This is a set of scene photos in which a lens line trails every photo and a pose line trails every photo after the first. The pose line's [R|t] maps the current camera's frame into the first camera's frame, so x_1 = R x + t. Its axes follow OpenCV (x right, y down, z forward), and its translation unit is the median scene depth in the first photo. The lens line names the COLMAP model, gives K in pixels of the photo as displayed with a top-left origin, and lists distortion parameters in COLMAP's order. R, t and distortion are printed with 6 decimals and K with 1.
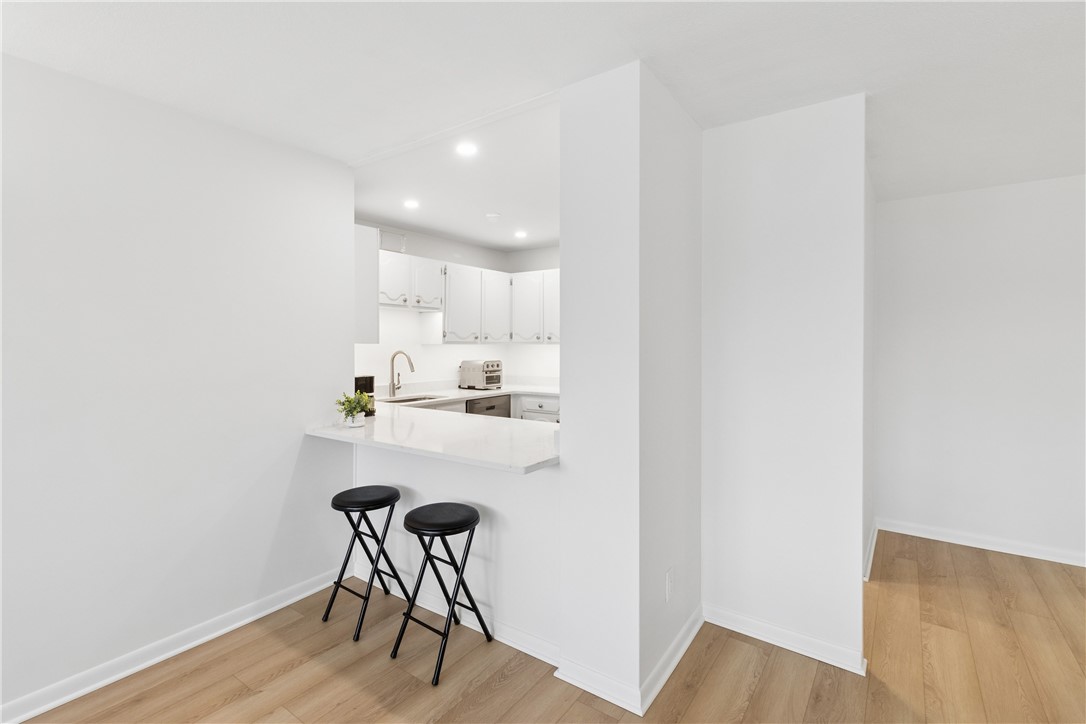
lens RADIAL K [[509.0, 0, 538.7], [0, 509.0, 355.8], [0, 0, 1]] dist [0.001143, -0.000548]
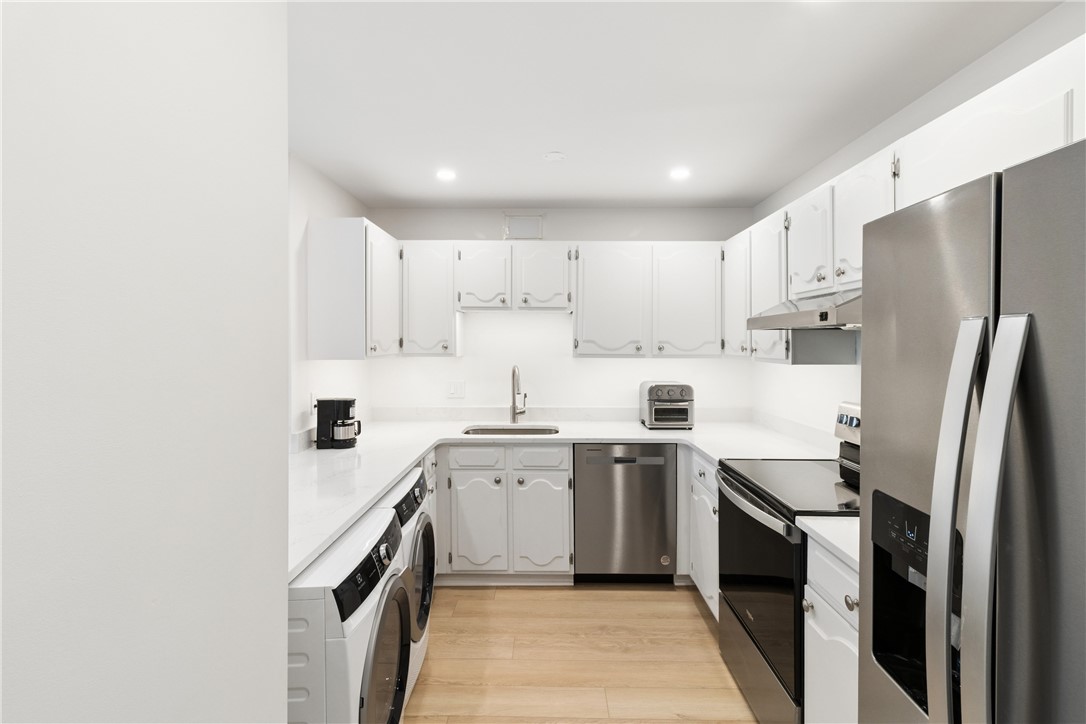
lens RADIAL K [[509.0, 0, 536.9], [0, 509.0, 352.8], [0, 0, 1]] dist [0.001143, -0.000548]
pose [[0.558422, -0.000480, -0.829557, 0.378114], [-0.025041, 0.999534, -0.017435, -0.015947], [0.829179, 0.030509, 0.558150, 0.568552]]
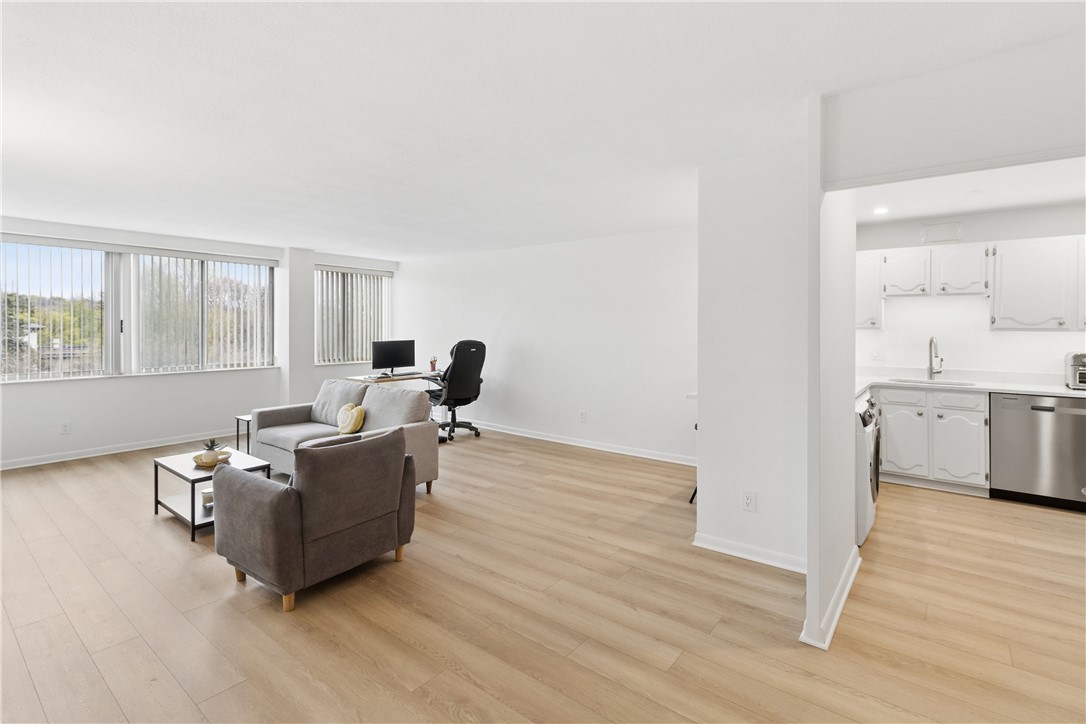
lens RADIAL K [[509.0, 0, 533.7], [0, 509.0, 330.3], [0, 0, 1]] dist [0.001143, -0.000548]
pose [[-0.074432, -0.004473, -0.997216, 0.810105], [-0.039358, 0.999224, -0.001545, 0.010606], [0.996449, 0.039134, -0.074550, 0.243525]]
